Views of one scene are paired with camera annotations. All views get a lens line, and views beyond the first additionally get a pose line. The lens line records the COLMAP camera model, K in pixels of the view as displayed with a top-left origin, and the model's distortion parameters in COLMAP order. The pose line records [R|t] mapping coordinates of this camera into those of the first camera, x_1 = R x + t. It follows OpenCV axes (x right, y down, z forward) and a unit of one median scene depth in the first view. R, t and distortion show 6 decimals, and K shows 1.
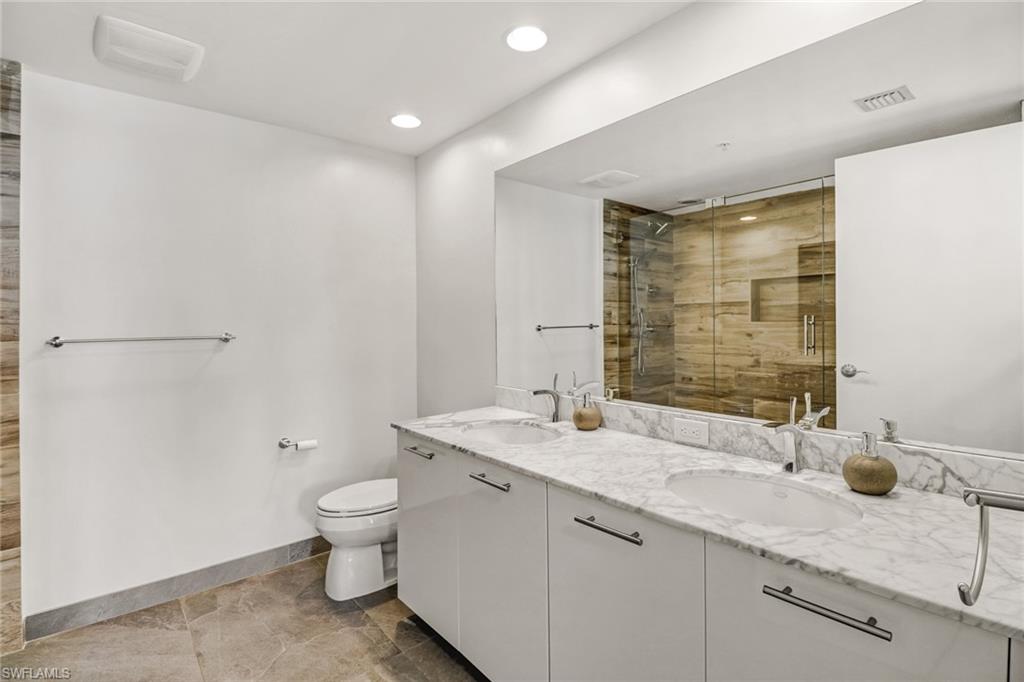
lens RADIAL K [[487.9, 0, 504.1], [0, 487.9, 317.5], [0, 0, 1]] dist [-0.000113, -0.013309]
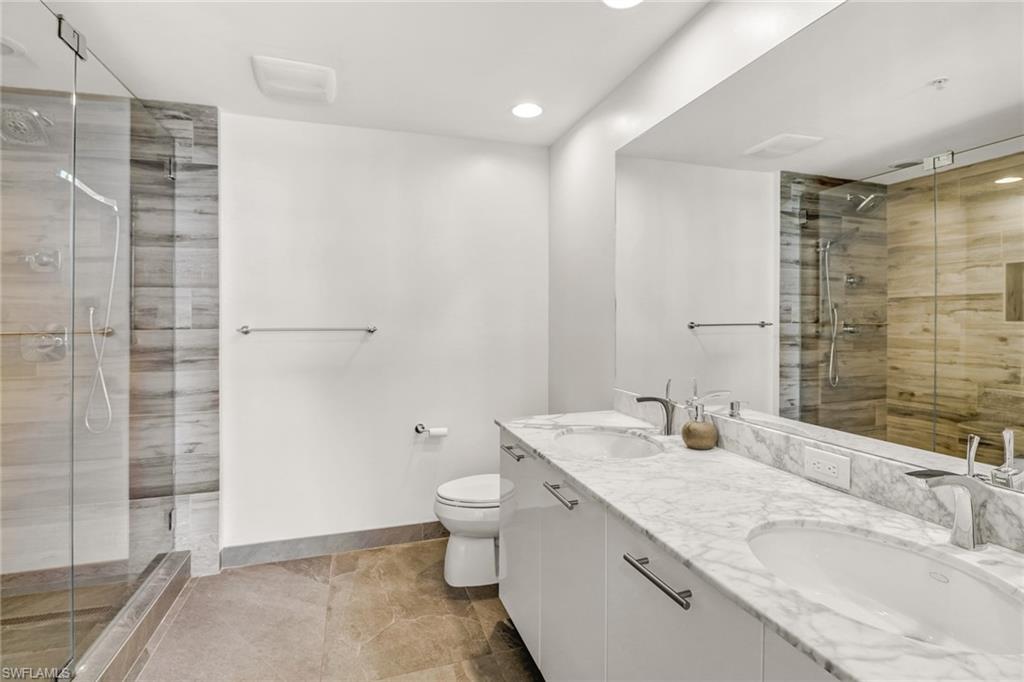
lens RADIAL K [[487.9, 0, 504.1], [0, 487.9, 317.5], [0, 0, 1]] dist [-0.000113, -0.013309]
pose [[0.925012, 0.010608, -0.379789, 0.160059], [-0.006774, 0.999912, 0.011430, -0.000647], [0.379877, -0.008000, 0.925002, 0.096372]]
